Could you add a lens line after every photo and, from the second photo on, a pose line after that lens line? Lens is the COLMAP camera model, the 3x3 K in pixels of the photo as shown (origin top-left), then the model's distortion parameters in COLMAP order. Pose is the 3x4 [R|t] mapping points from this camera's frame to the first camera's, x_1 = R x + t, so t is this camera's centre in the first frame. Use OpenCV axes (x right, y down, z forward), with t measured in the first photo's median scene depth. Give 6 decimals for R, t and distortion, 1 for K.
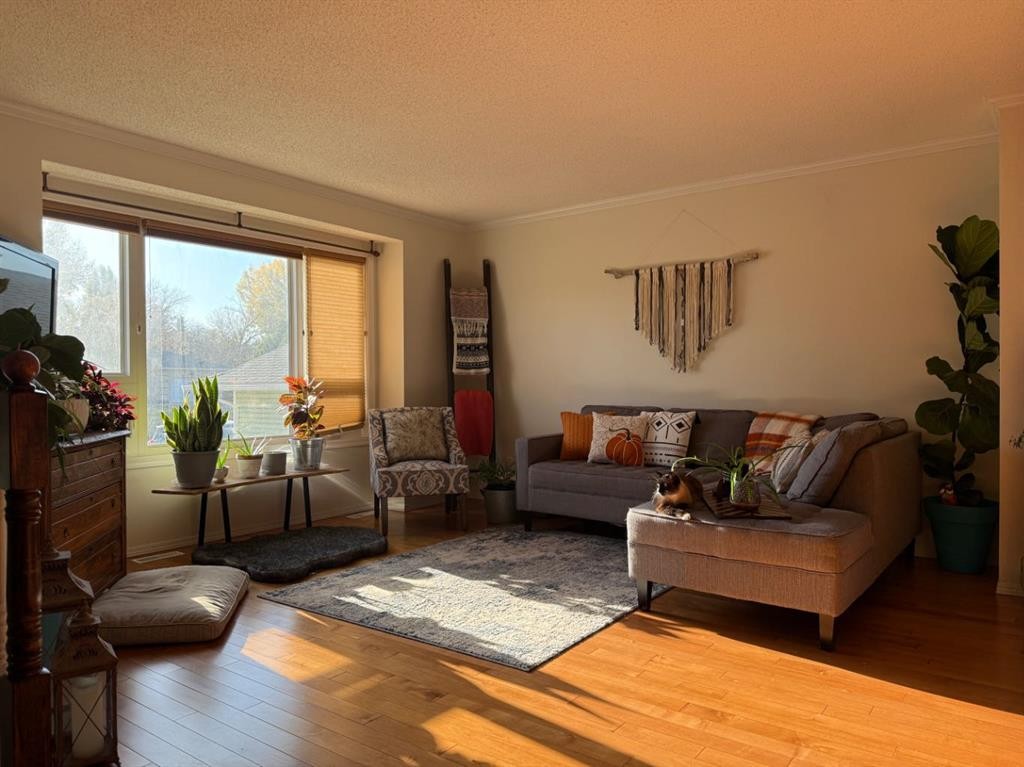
lens RADIAL K [[718.2, 0, 515.3], [0, 718.2, 387.6], [0, 0, 1]] dist [0.003762, -0.023982]
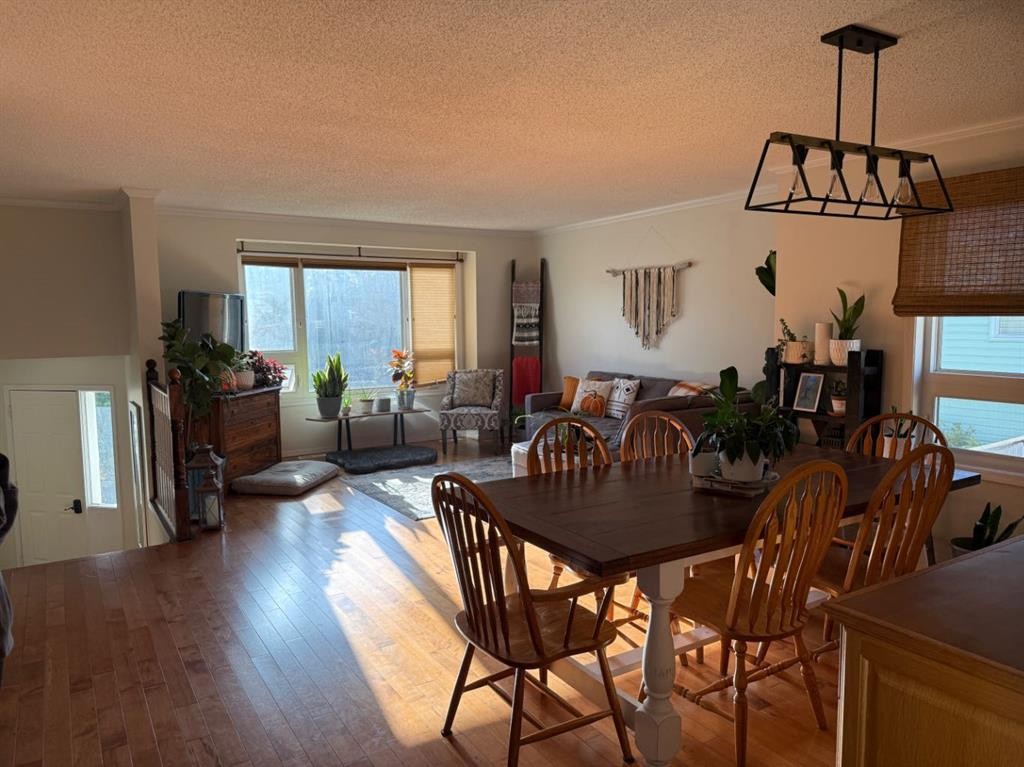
lens RADIAL K [[718.2, 0, 507.3], [0, 718.2, 382.9], [0, 0, 1]] dist [0.003762, -0.023982]
pose [[0.926410, 0.028636, -0.375427, 0.501973], [0.004126, 0.996272, 0.086172, -0.076846], [0.376495, -0.081380, 0.922837, -0.351628]]
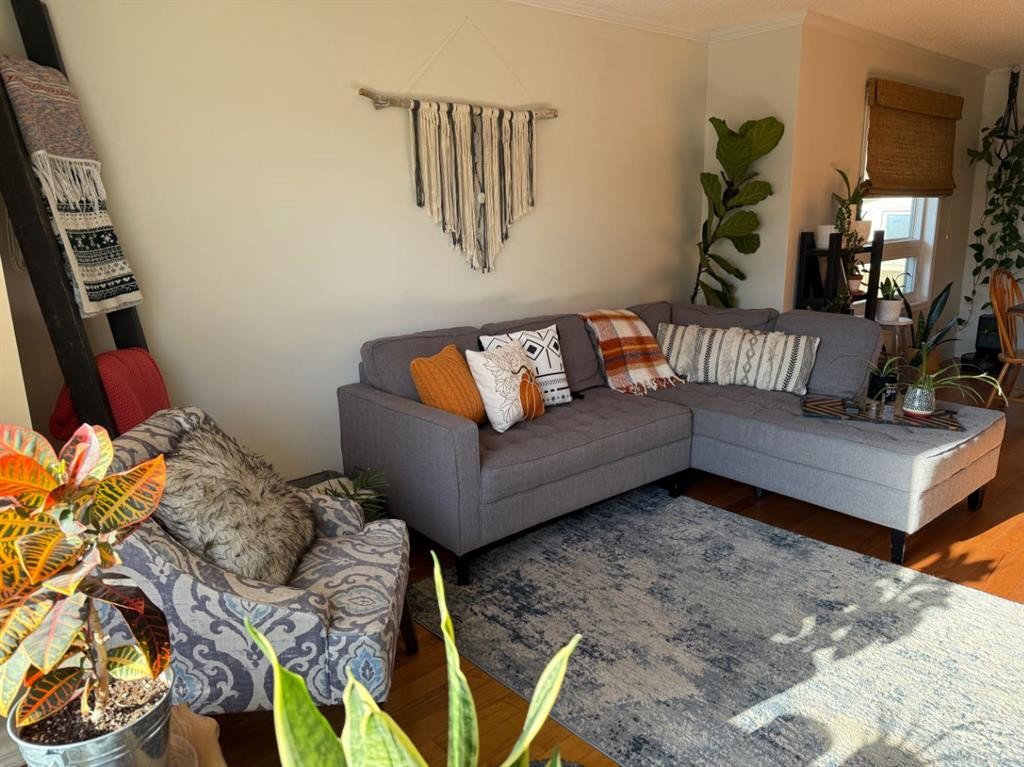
lens RADIAL K [[718.2, 0, 508.2], [0, 718.2, 384.1], [0, 0, 1]] dist [0.003762, -0.023982]
pose [[0.226339, -0.225035, 0.947697, -0.450848], [0.034726, 0.974192, 0.223032, -0.069181], [-0.973429, -0.017571, 0.228312, 0.825210]]
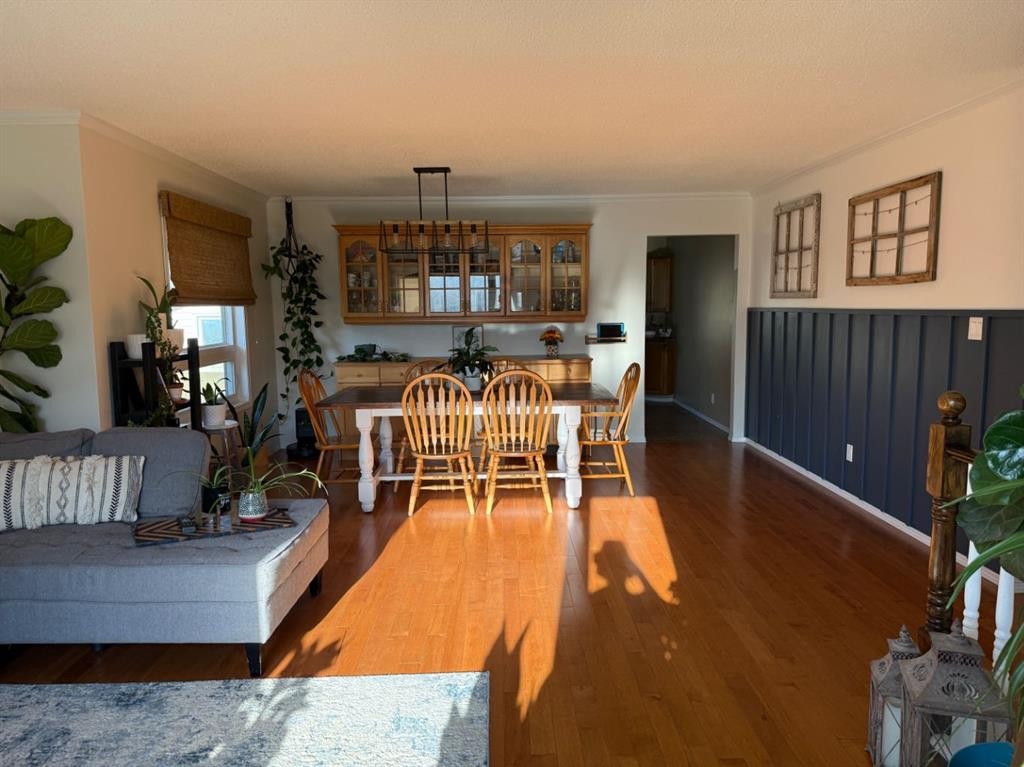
lens RADIAL K [[718.2, 0, 513.5], [0, 718.2, 383.6], [0, 0, 1]] dist [0.003762, -0.023982]
pose [[-0.602439, -0.082062, 0.793935, -0.417319], [0.020349, 0.992798, 0.118058, -0.079995], [-0.797906, 0.087278, -0.596430, 0.805472]]
